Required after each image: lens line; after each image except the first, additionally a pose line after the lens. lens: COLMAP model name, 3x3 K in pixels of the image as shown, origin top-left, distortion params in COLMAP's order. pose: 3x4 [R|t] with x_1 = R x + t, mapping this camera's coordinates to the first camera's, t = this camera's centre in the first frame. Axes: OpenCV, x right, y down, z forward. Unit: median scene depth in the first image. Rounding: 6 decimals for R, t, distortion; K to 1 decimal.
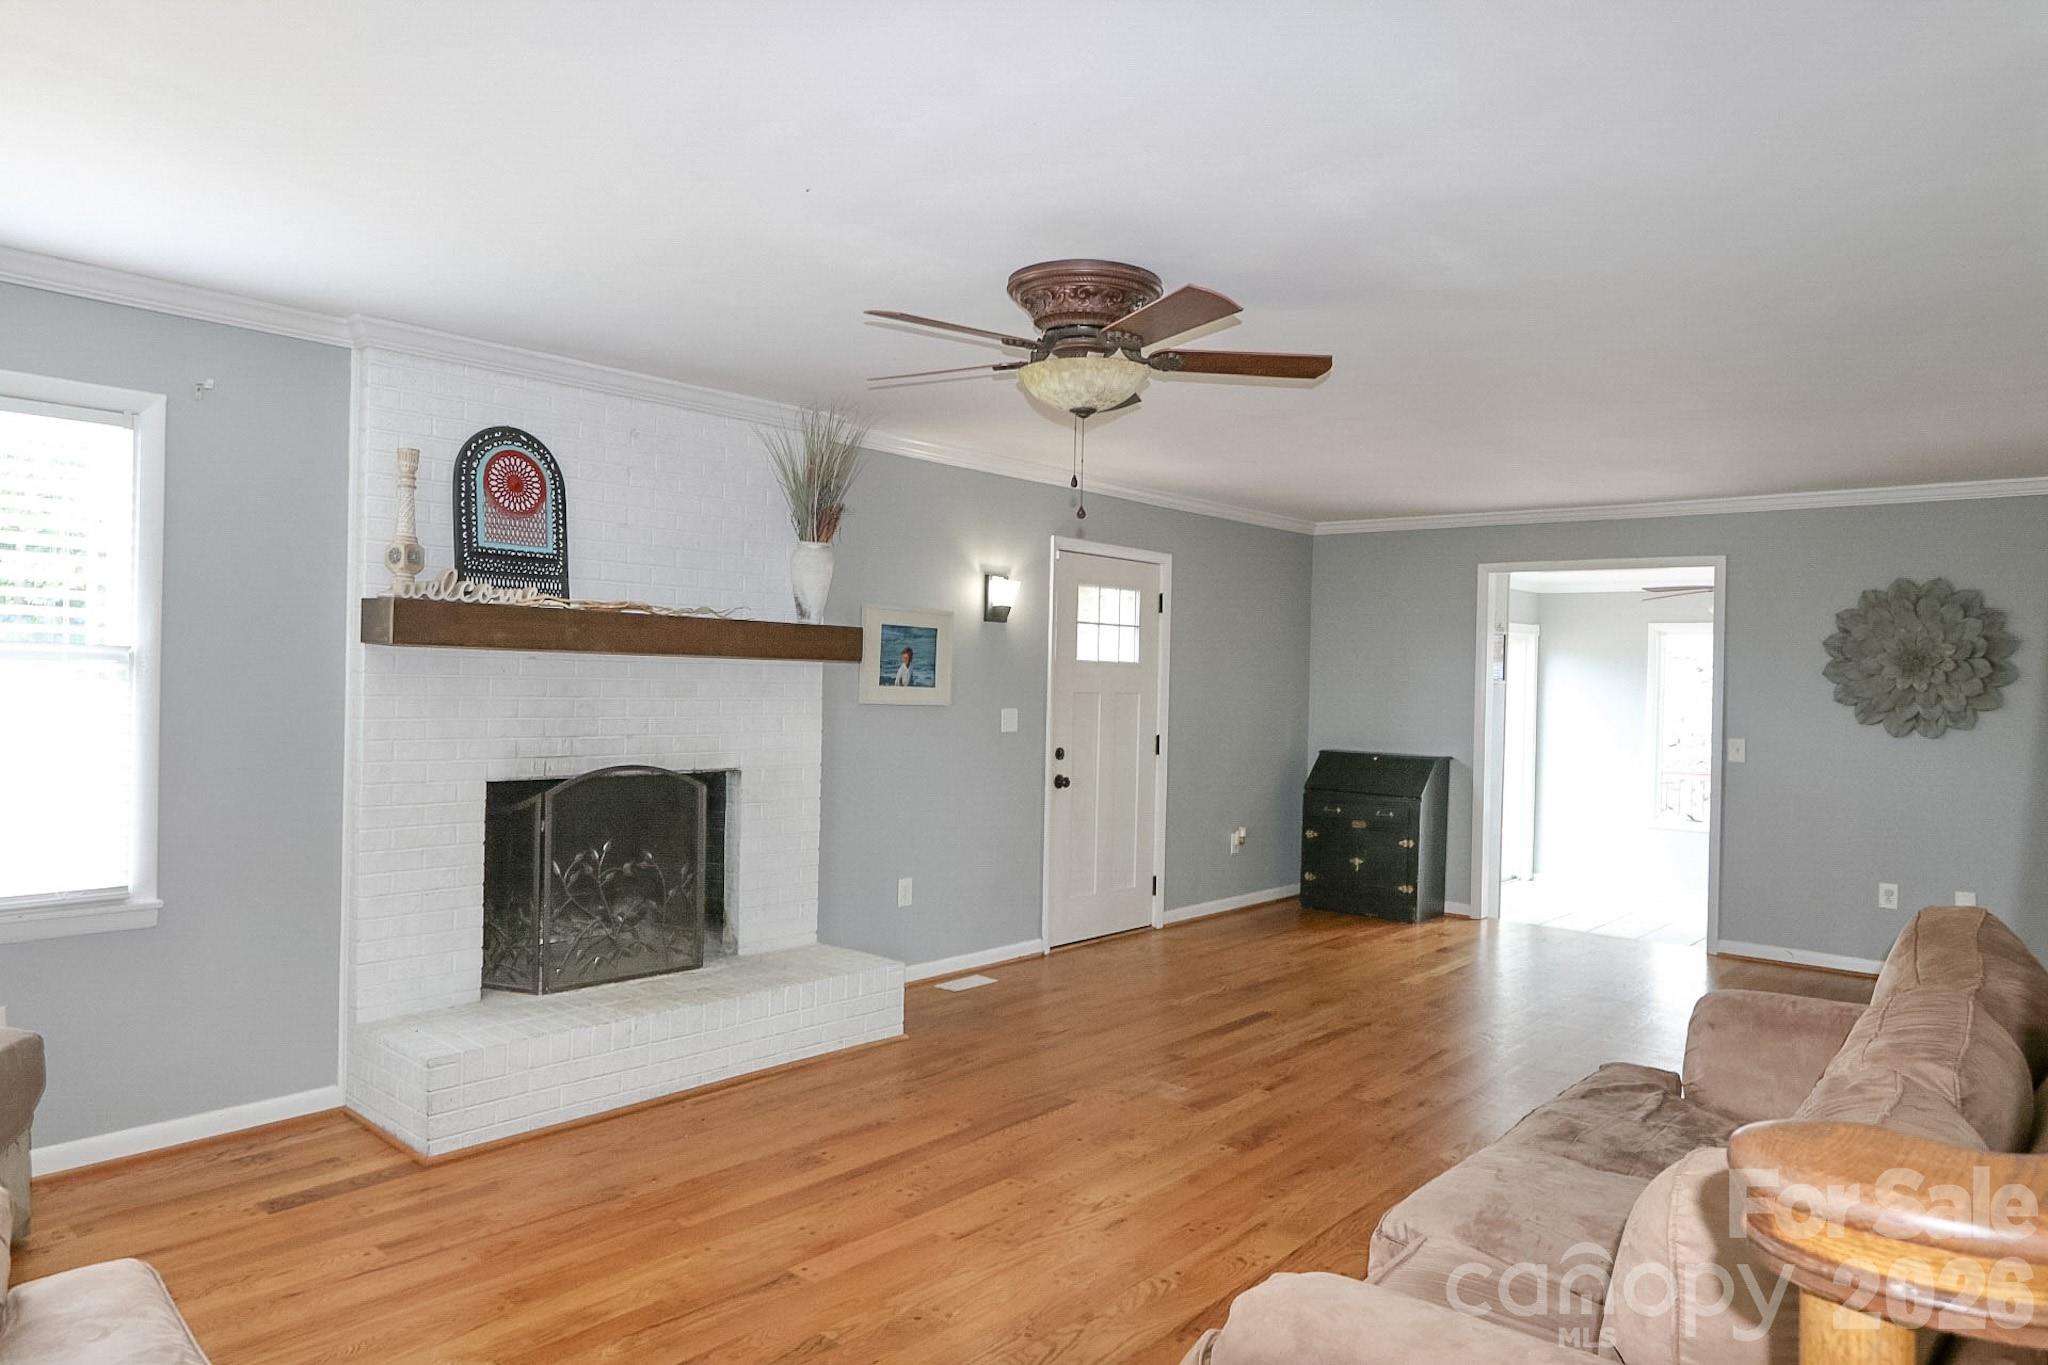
lens RADIAL K [[1256.3, 0, 1015.2], [0, 1256.3, 681.9], [0, 0, 1]] dist [-0.009977, -0.000316]
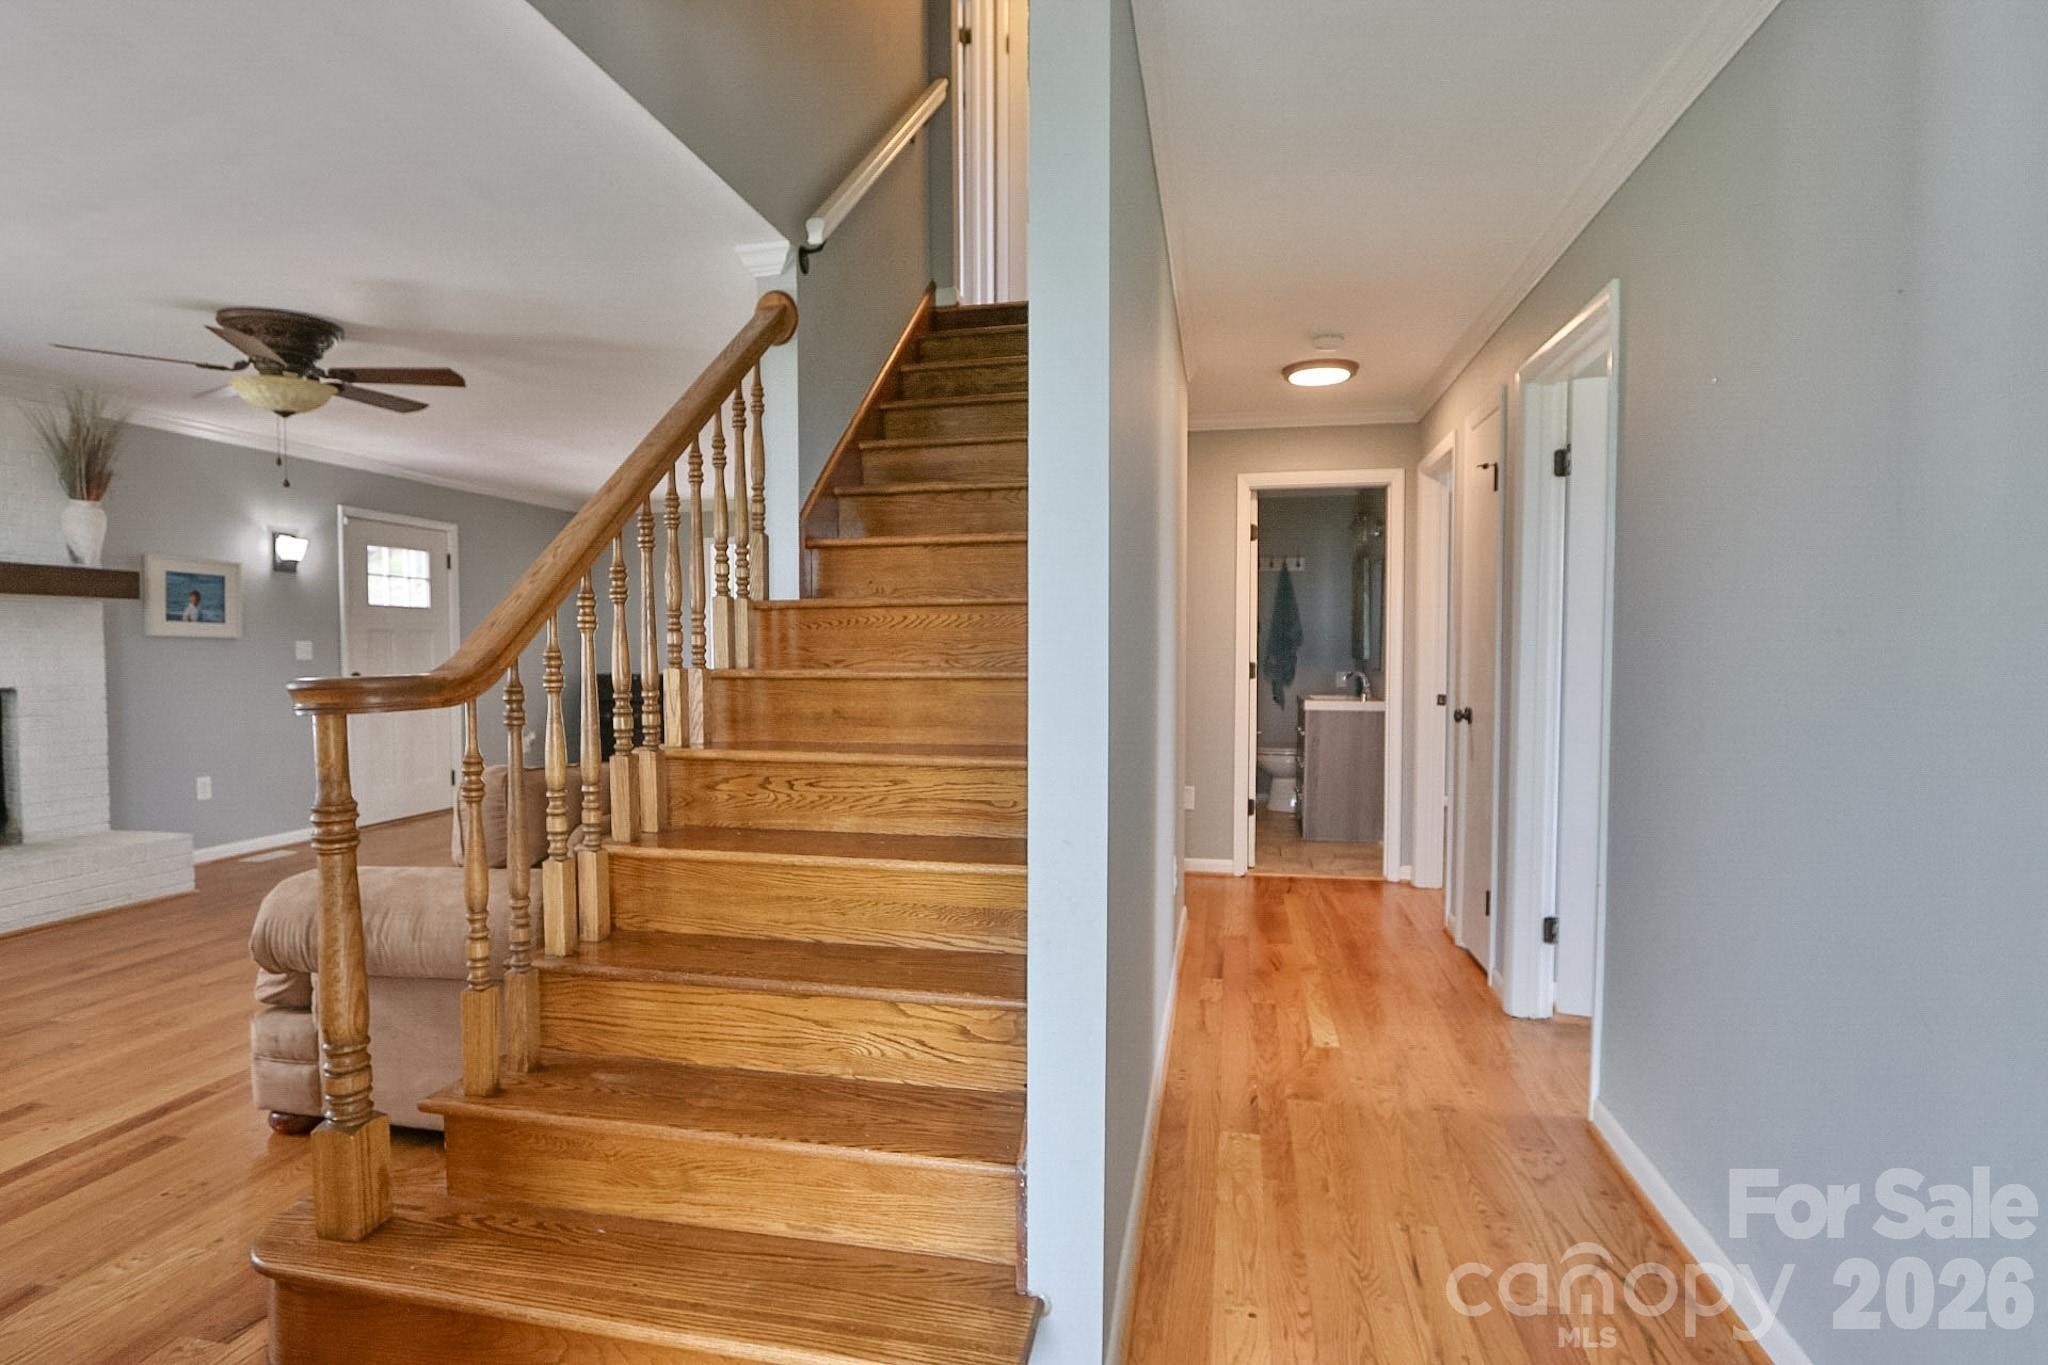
lens RADIAL K [[1052.3, 0, 1024.0], [0, 1052.3, 692.6], [0, 0, 1]] dist [-0.008094, -0.001791]
pose [[0.873652, -0.042108, 0.484725, 0.132824], [0.022741, 0.998693, 0.045768, 0.047423], [-0.486019, -0.028962, 0.873468, -0.319086]]
